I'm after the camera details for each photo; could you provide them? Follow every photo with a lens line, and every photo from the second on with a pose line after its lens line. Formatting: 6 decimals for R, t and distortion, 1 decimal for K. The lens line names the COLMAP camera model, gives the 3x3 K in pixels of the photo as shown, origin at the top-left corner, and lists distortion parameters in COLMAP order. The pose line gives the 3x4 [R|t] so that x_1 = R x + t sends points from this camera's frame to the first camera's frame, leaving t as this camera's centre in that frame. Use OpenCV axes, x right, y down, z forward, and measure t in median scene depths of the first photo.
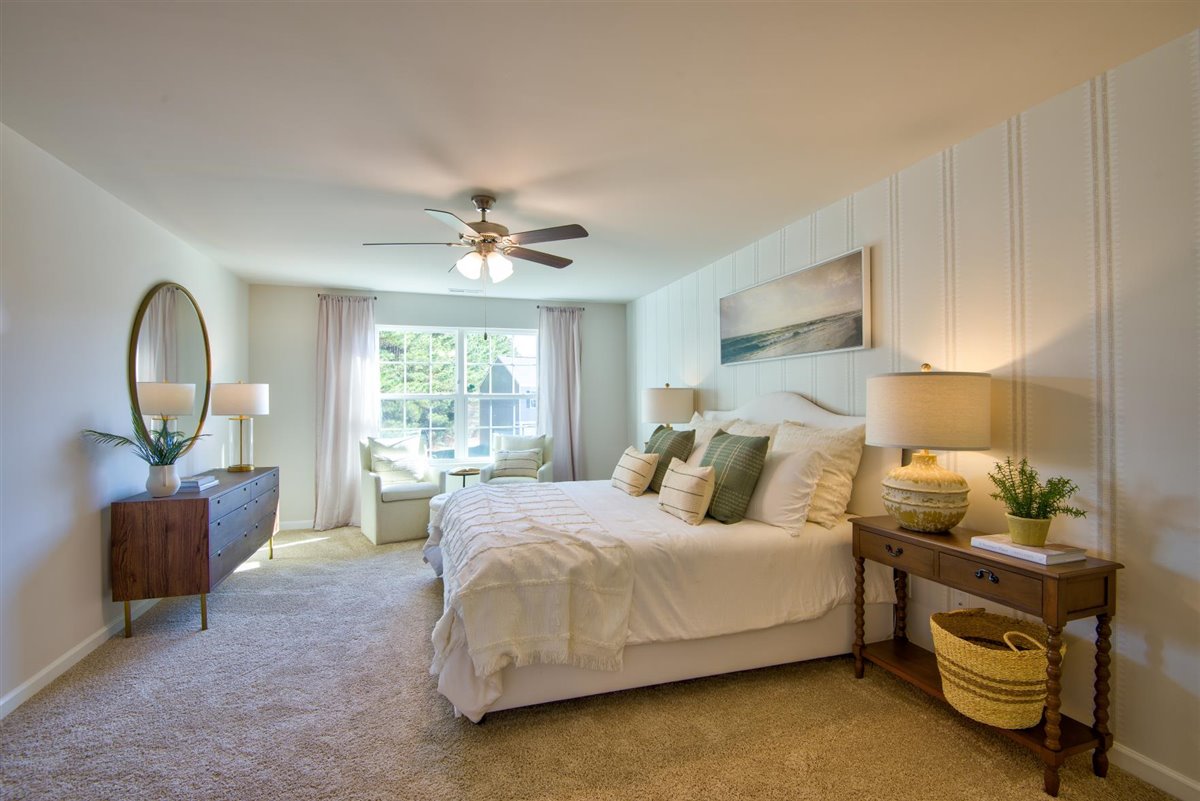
lens RADIAL K [[545.2, 0, 600.0], [0, 545.2, 400.5], [0, 0, 1]] dist [0.025713, -0.028188]
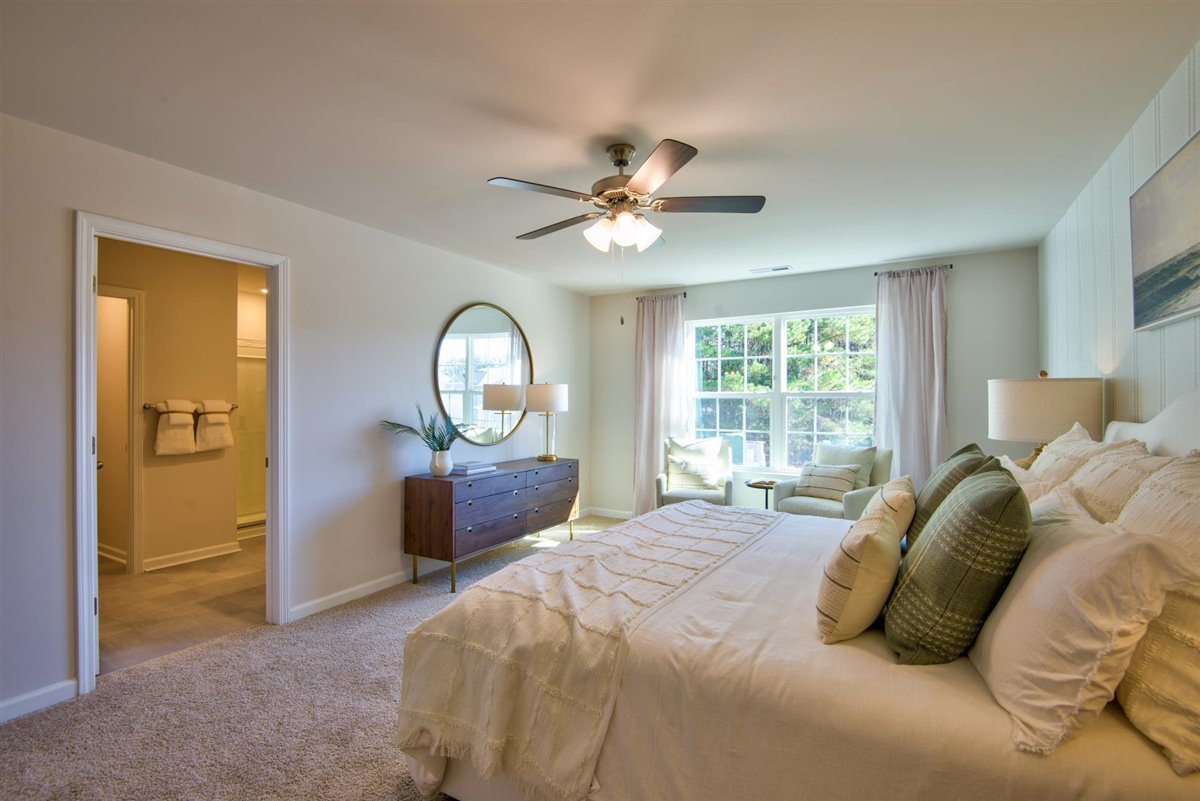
lens RADIAL K [[545.2, 0, 600.0], [0, 545.2, 400.5], [0, 0, 1]] dist [0.025713, -0.028188]
pose [[0.674572, 0.004496, -0.738195, 0.262407], [-0.003375, 0.999990, 0.003006, -0.000390], [0.738201, 0.000463, 0.674580, 0.312699]]
